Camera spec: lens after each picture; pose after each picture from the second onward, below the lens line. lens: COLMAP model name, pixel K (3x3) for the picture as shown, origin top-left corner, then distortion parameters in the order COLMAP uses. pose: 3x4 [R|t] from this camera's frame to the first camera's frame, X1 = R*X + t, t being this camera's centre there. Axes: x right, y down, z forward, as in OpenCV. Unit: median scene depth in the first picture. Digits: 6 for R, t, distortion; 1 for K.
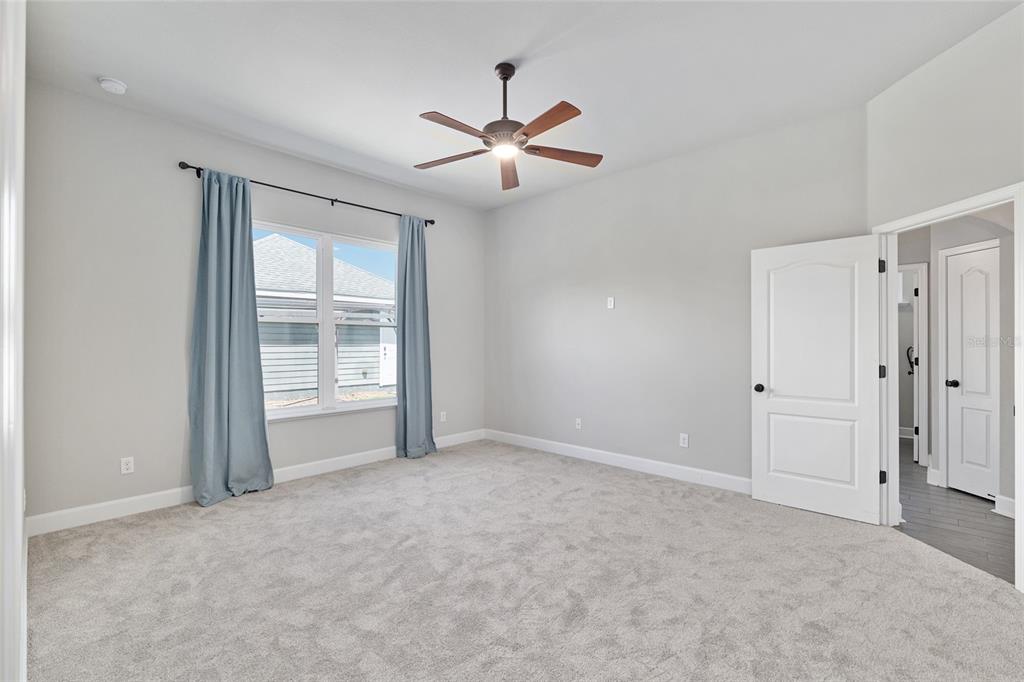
lens RADIAL K [[446.9, 0, 510.7], [0, 446.9, 343.1], [0, 0, 1]] dist [-0.000312, -0.000375]
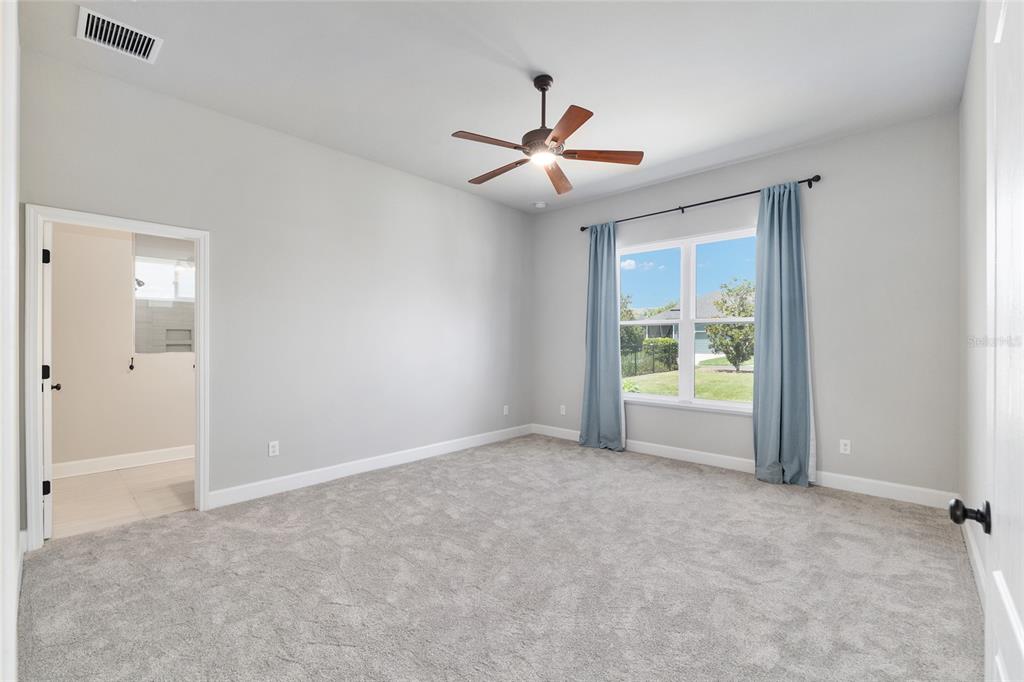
lens RADIAL K [[435.4, 0, 506.5], [0, 435.4, 342.2], [0, 0, 1]] dist [-0.003661, -0.000561]
pose [[0.008525, 0.007166, -0.999938, 0.694396], [0.002403, 0.999971, 0.007186, -0.007468], [0.999961, -0.002464, 0.008508, 0.614437]]
